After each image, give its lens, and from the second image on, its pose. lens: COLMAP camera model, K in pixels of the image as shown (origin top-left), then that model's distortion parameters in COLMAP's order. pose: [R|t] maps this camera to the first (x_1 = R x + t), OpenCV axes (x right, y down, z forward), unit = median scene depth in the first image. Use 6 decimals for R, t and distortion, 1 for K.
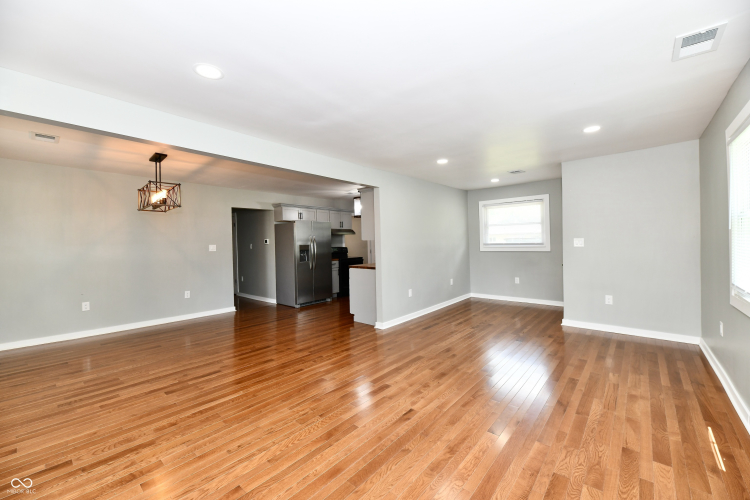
lens RADIAL K [[307.5, 0, 379.6], [0, 307.5, 244.6], [0, 0, 1]] dist [-0.002434, -0.001467]
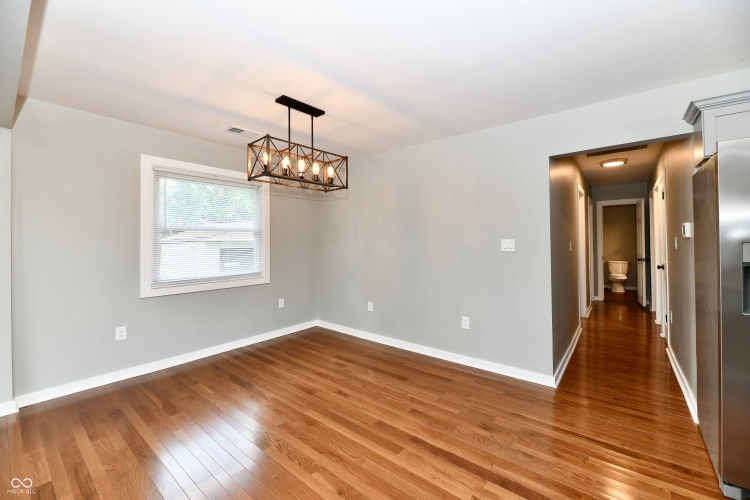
lens RADIAL K [[307.5, 0, 378.8], [0, 307.5, 241.6], [0, 0, 1]] dist [-0.002434, -0.001467]
pose [[0.033537, 0.010730, -0.999380, -0.047714], [-0.000450, 0.999942, 0.010721, -0.000544], [0.999437, 0.000091, 0.033540, 0.999438]]
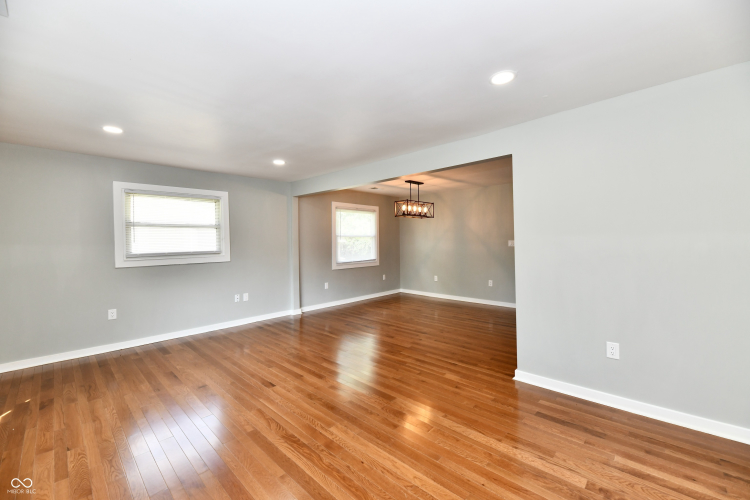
lens RADIAL K [[307.5, 0, 379.8], [0, 307.5, 244.4], [0, 0, 1]] dist [-0.002434, -0.001467]
pose [[-0.047775, 0.023803, -0.998574, 0.674657], [0.008240, 0.999691, 0.023436, -0.019080], [0.998824, -0.007109, -0.047956, 0.785740]]
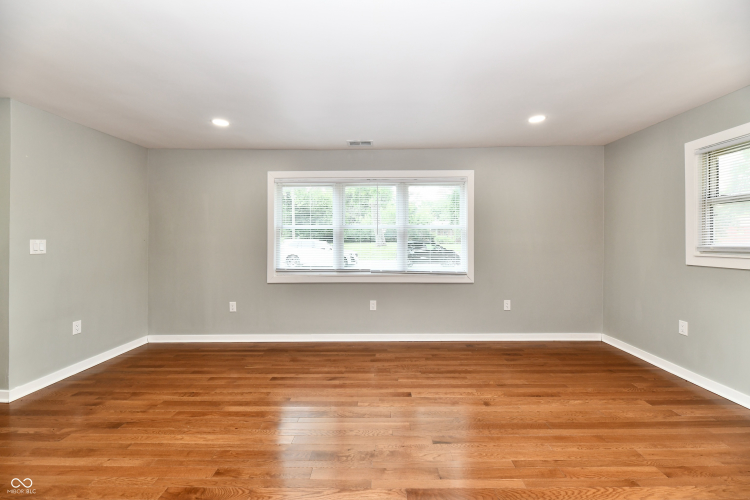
lens RADIAL K [[307.5, 0, 378.7], [0, 307.5, 242.5], [0, 0, 1]] dist [-0.002434, -0.001467]
pose [[-0.643304, 0.015123, 0.765462, -0.232458], [0.024698, 0.999694, 0.001006, 0.000728], [-0.765213, 0.019552, -0.643481, 0.871473]]
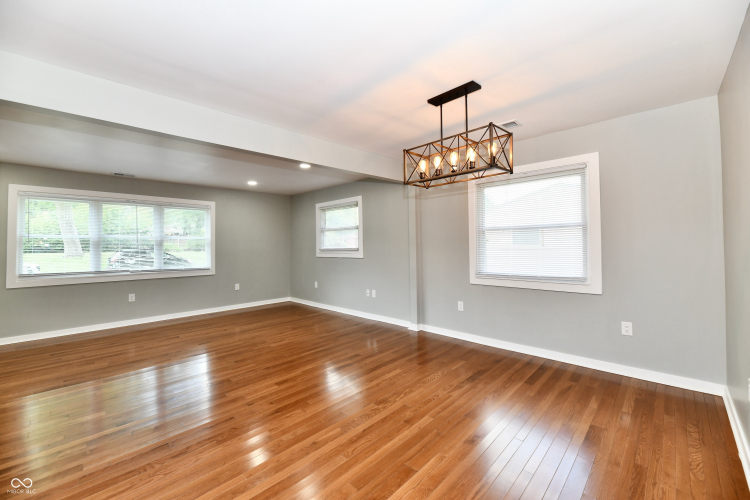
lens RADIAL K [[307.5, 0, 380.1], [0, 307.5, 242.1], [0, 0, 1]] dist [-0.002434, -0.001467]
pose [[-0.998301, 0.029733, 0.050101, -0.527545], [0.029707, 0.999558, -0.001261, 0.003476], [-0.050116, 0.000229, -0.998743, 1.409688]]
